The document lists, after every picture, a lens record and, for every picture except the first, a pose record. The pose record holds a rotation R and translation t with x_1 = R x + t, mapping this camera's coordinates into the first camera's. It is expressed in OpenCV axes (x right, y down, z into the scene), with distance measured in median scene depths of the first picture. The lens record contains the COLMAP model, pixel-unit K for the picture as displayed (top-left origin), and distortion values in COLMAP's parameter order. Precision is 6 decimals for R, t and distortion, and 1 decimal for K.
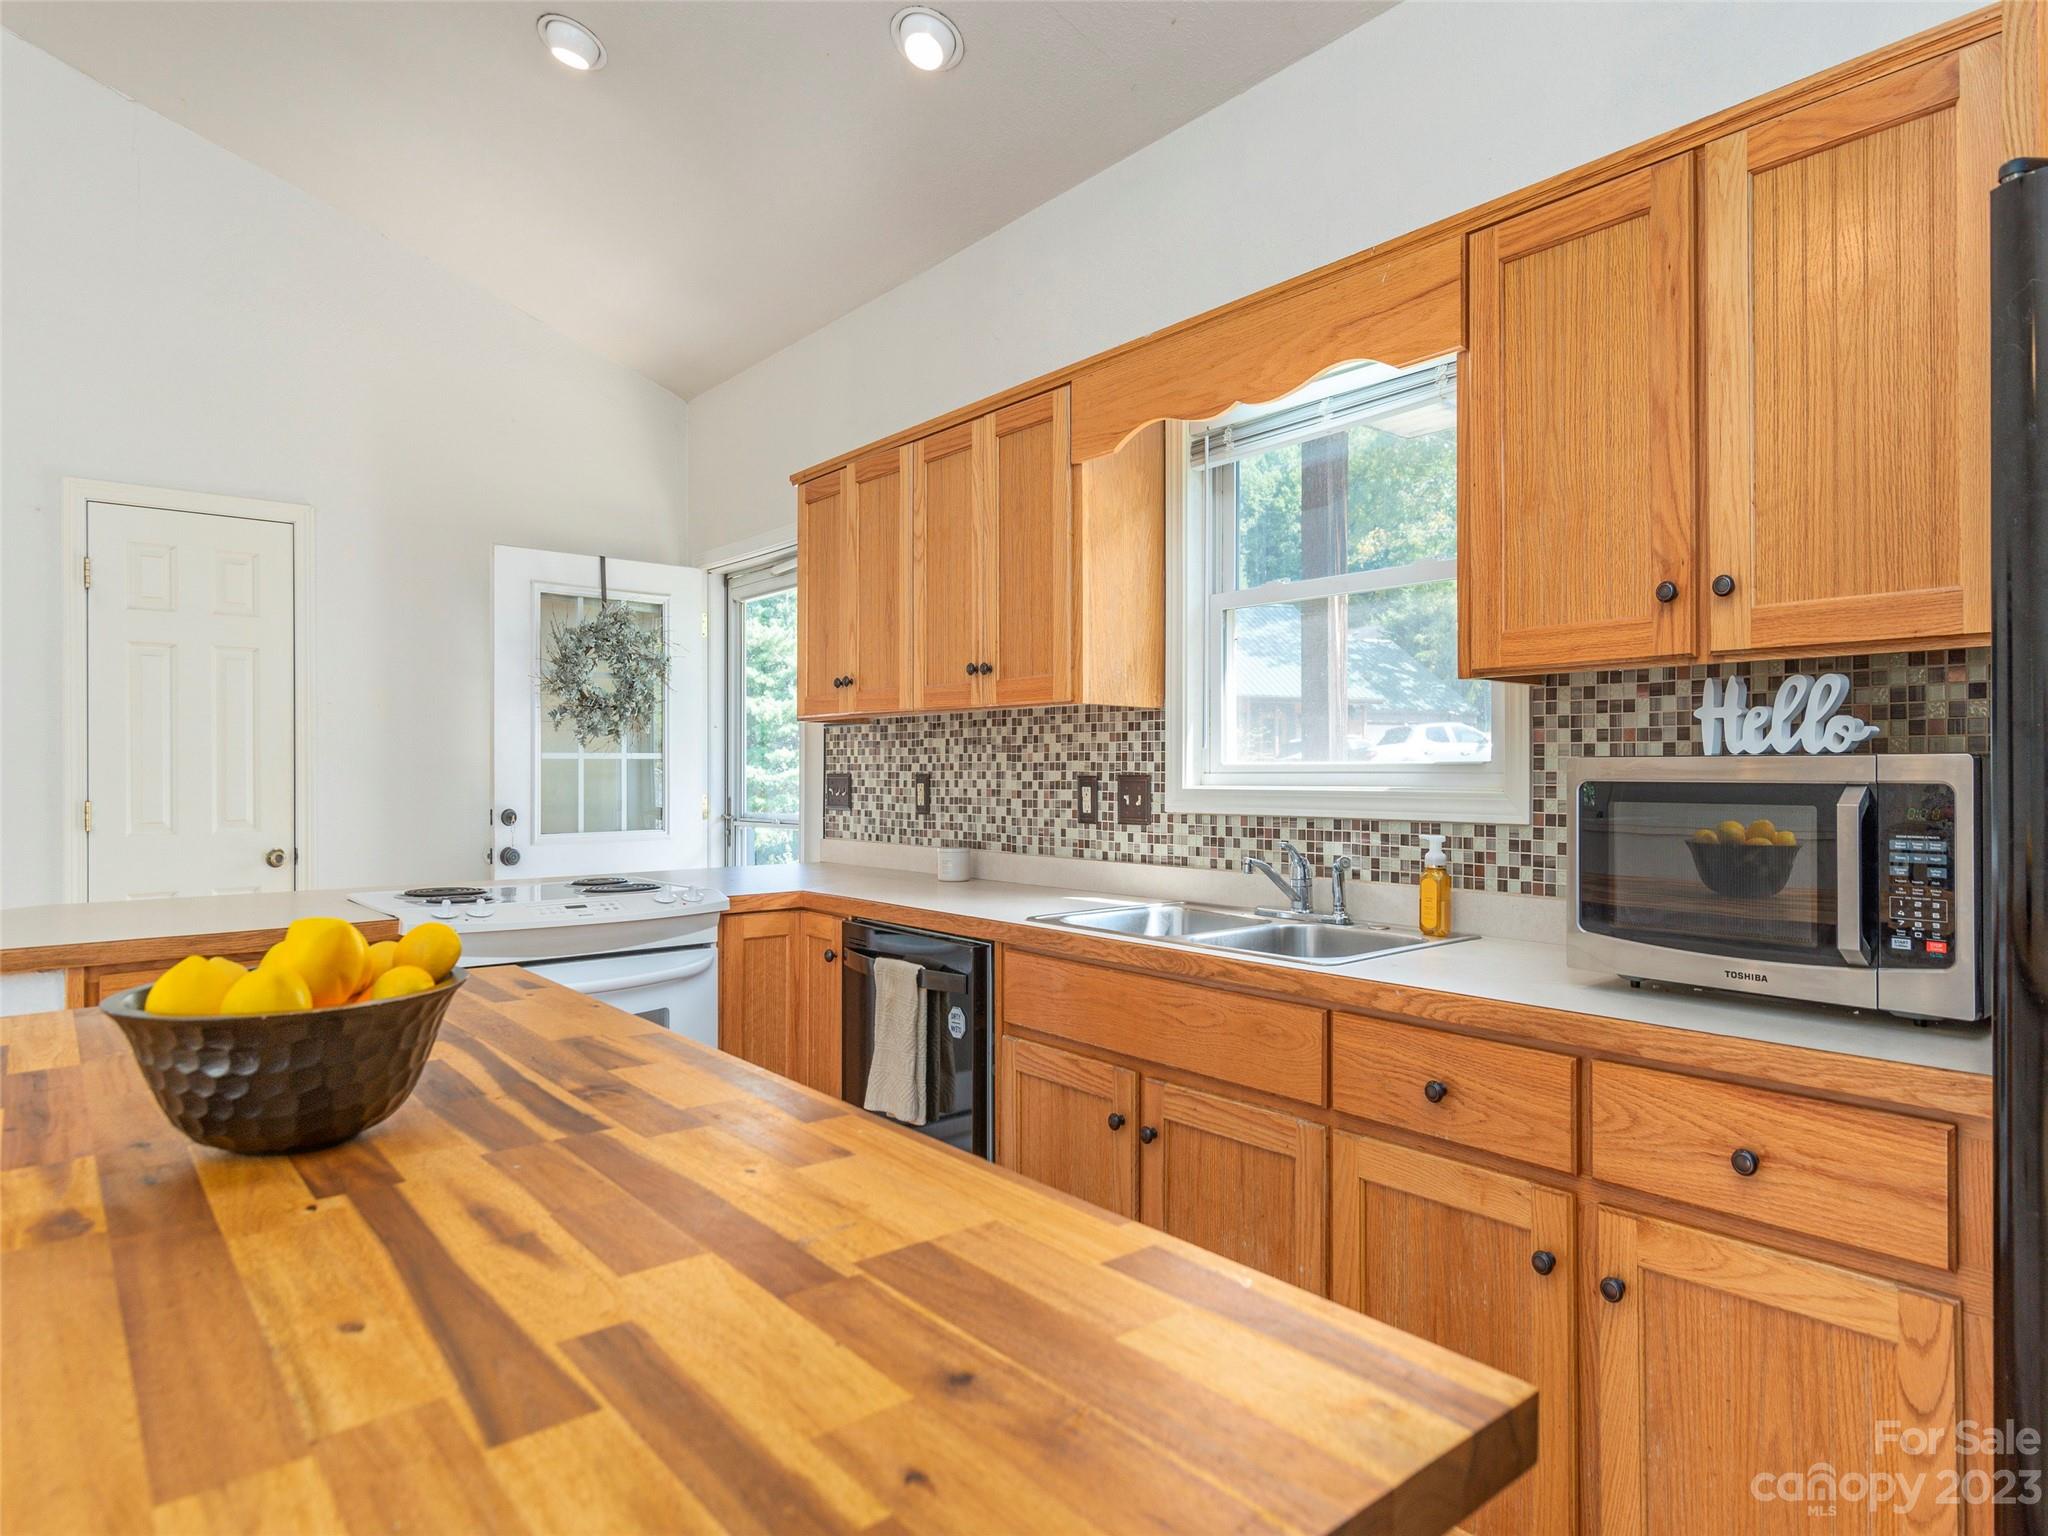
lens RADIAL K [[1179.7, 0, 1017.1], [0, 1179.7, 763.6], [0, 0, 1]] dist [0.009455, -0.002321]
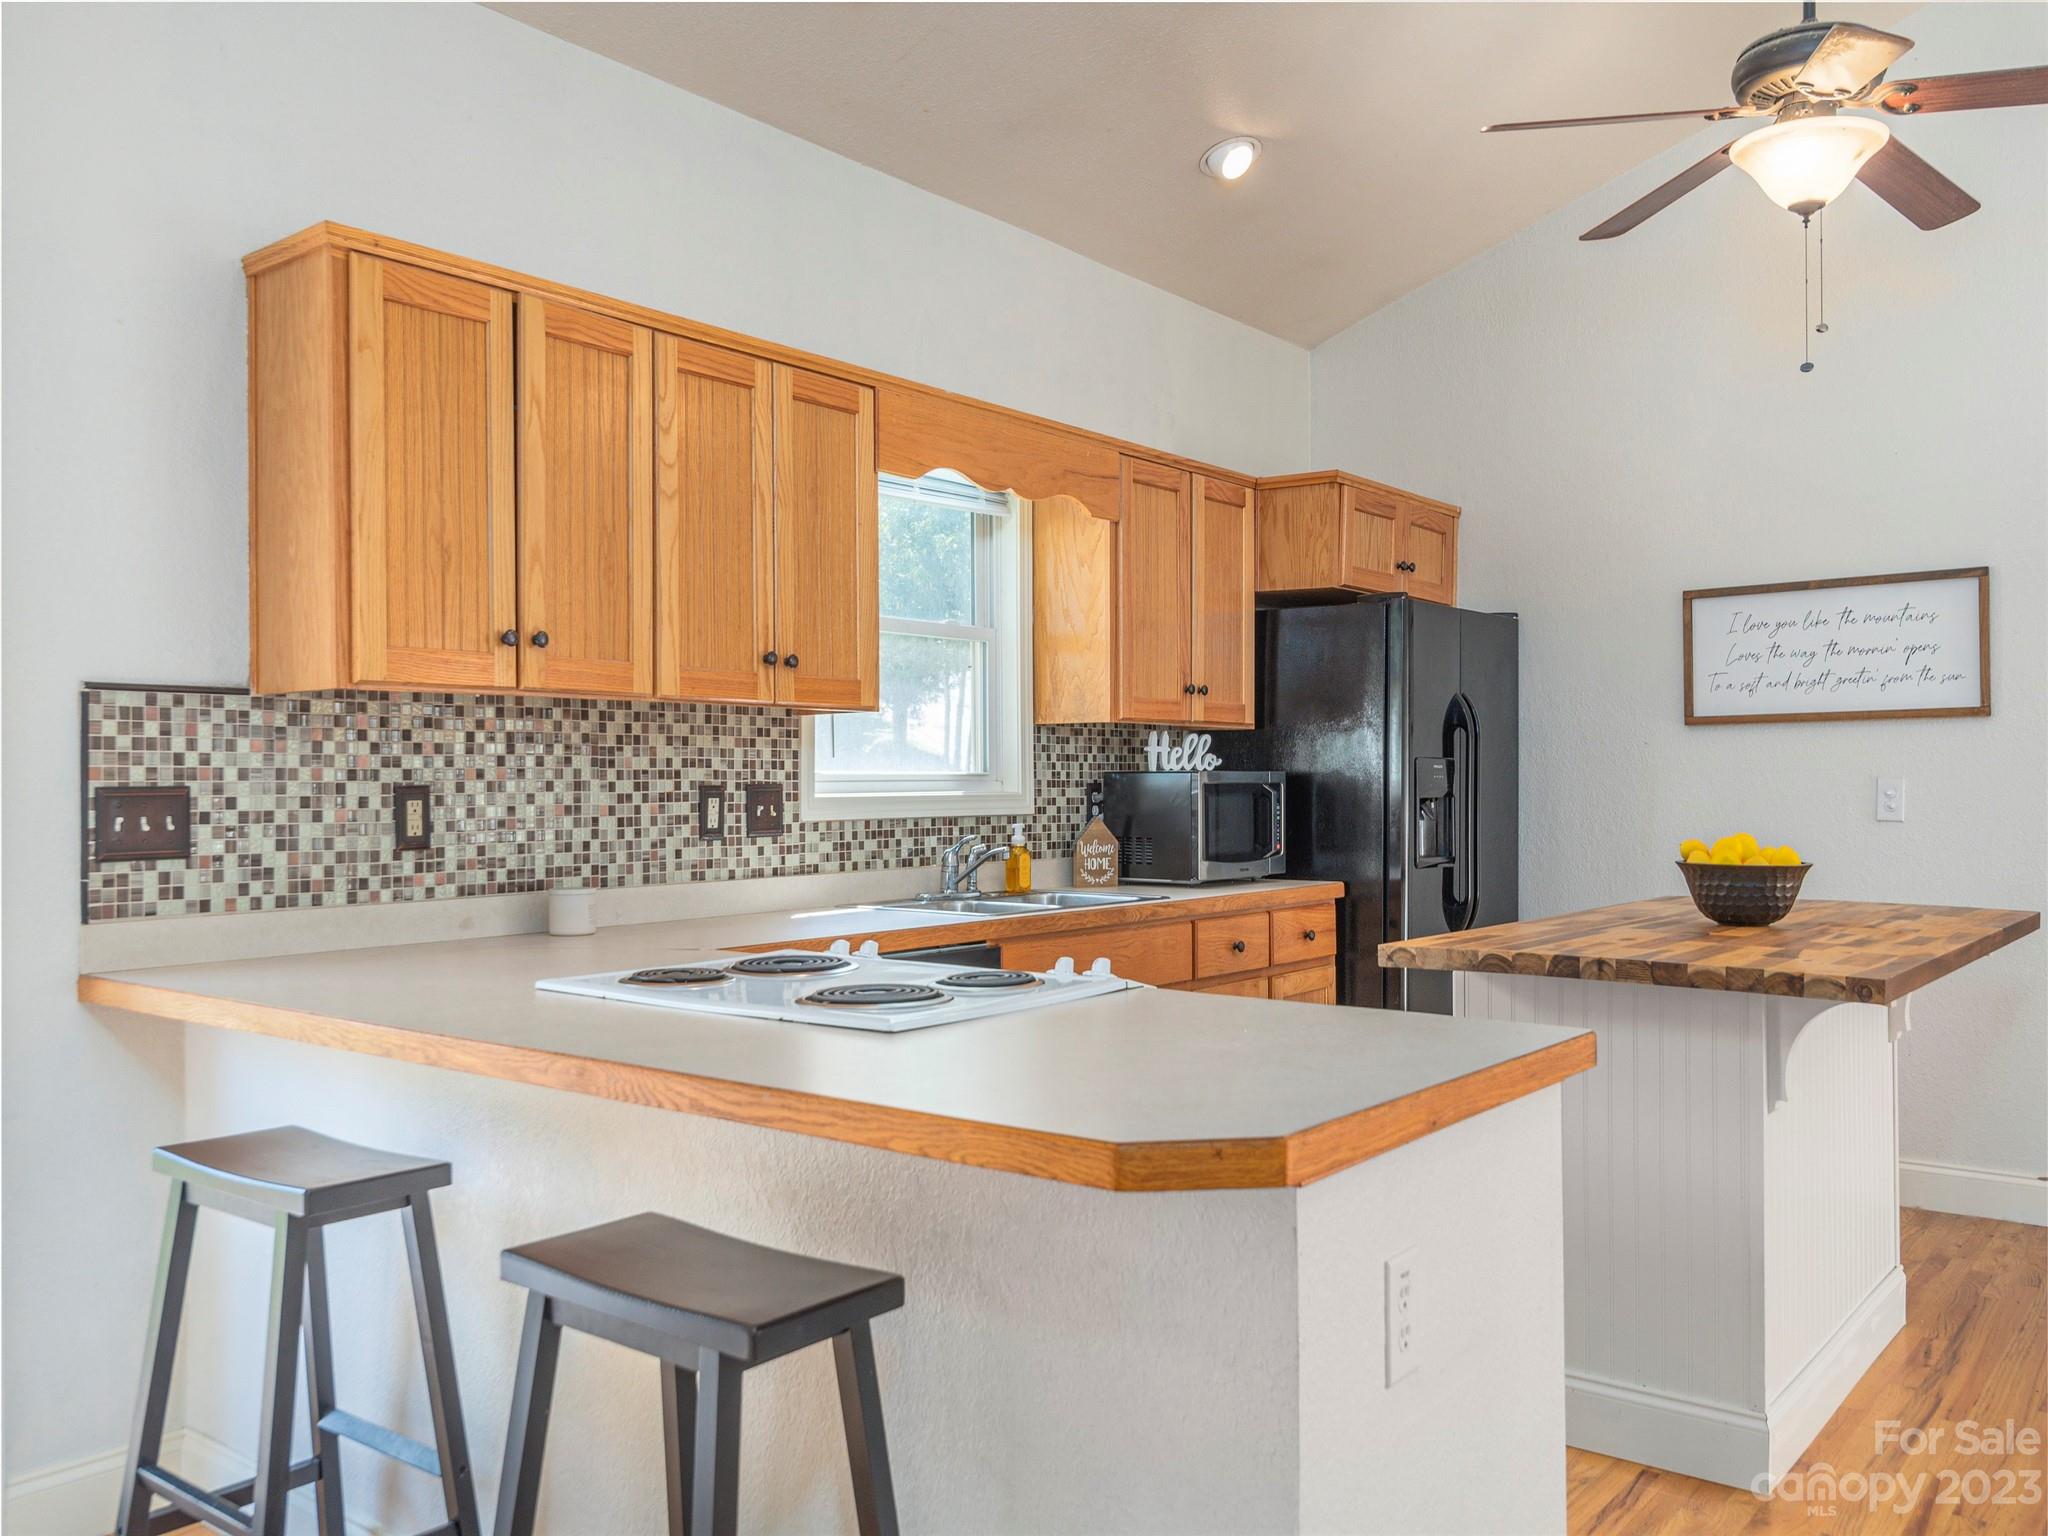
lens RADIAL K [[1646.3, 0, 1022.1], [0, 1646.3, 774.8], [0, 0, 1]] dist [-0.002230, 0.001429]
pose [[-0.199516, 0.006335, 0.979874, -1.227513], [-0.000415, 0.999978, -0.006550, 0.010723], [-0.979895, -0.001714, -0.199509, 1.060697]]
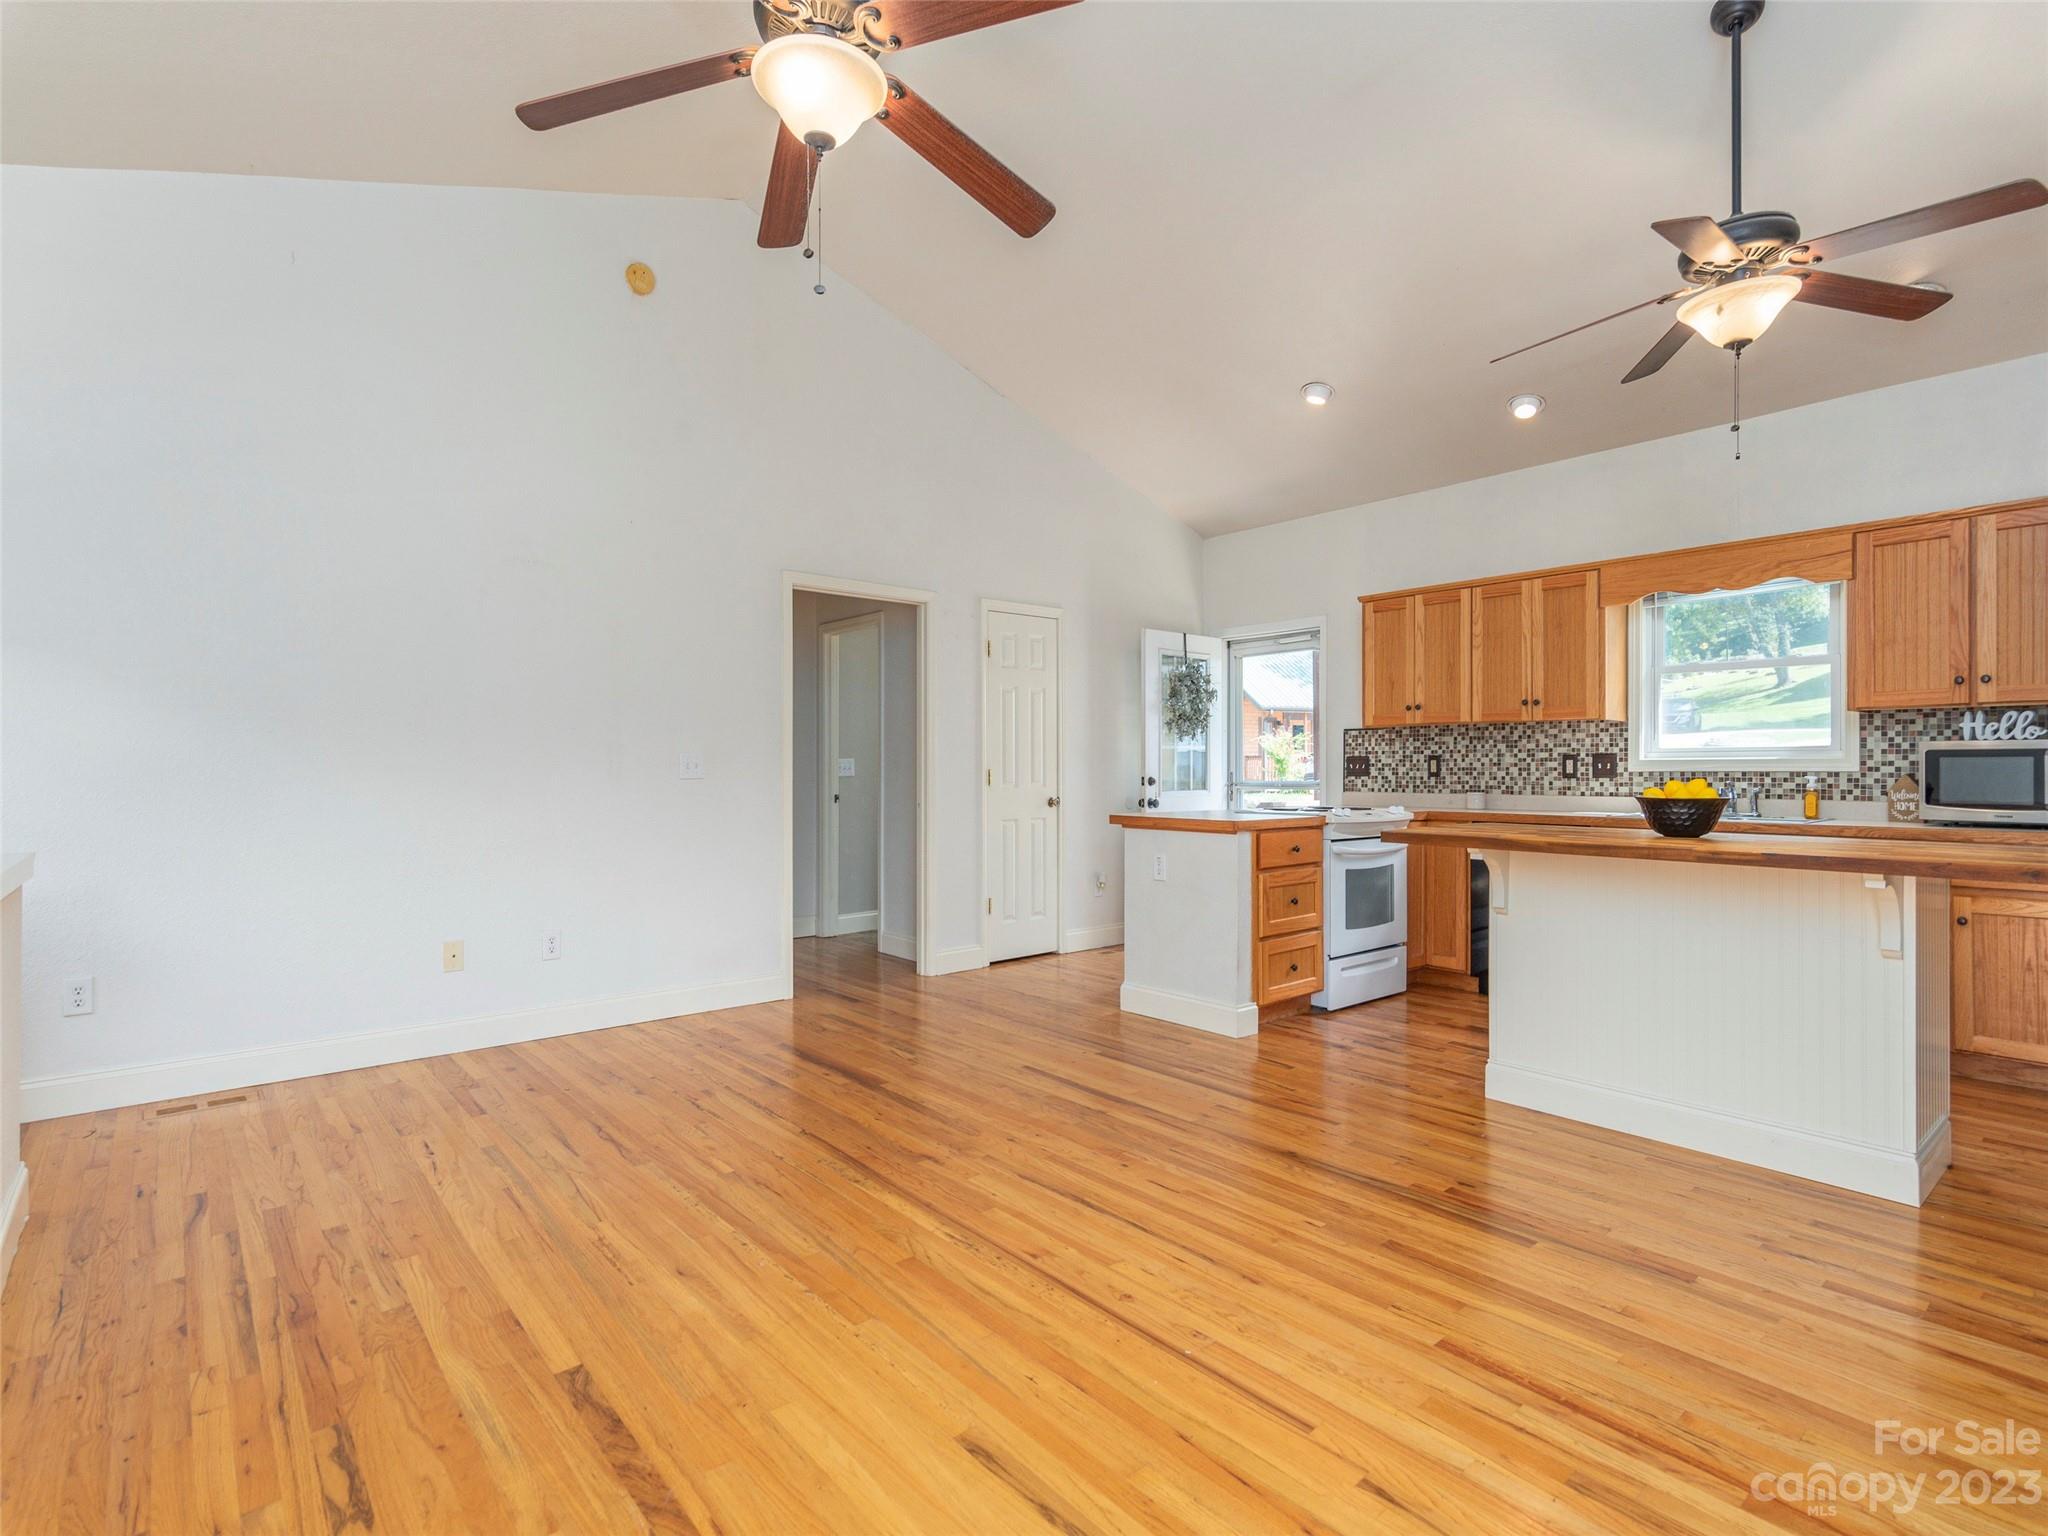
lens RADIAL K [[1007.4, 0, 1017.0], [0, 1007.4, 768.1], [0, 0, 1]] dist [0.011869, -0.001360]
pose [[0.999995, 0.001393, 0.002987, -0.931964], [-0.001404, 0.999991, 0.003905, 0.029214], [-0.002981, -0.003909, 0.999988, -0.763136]]
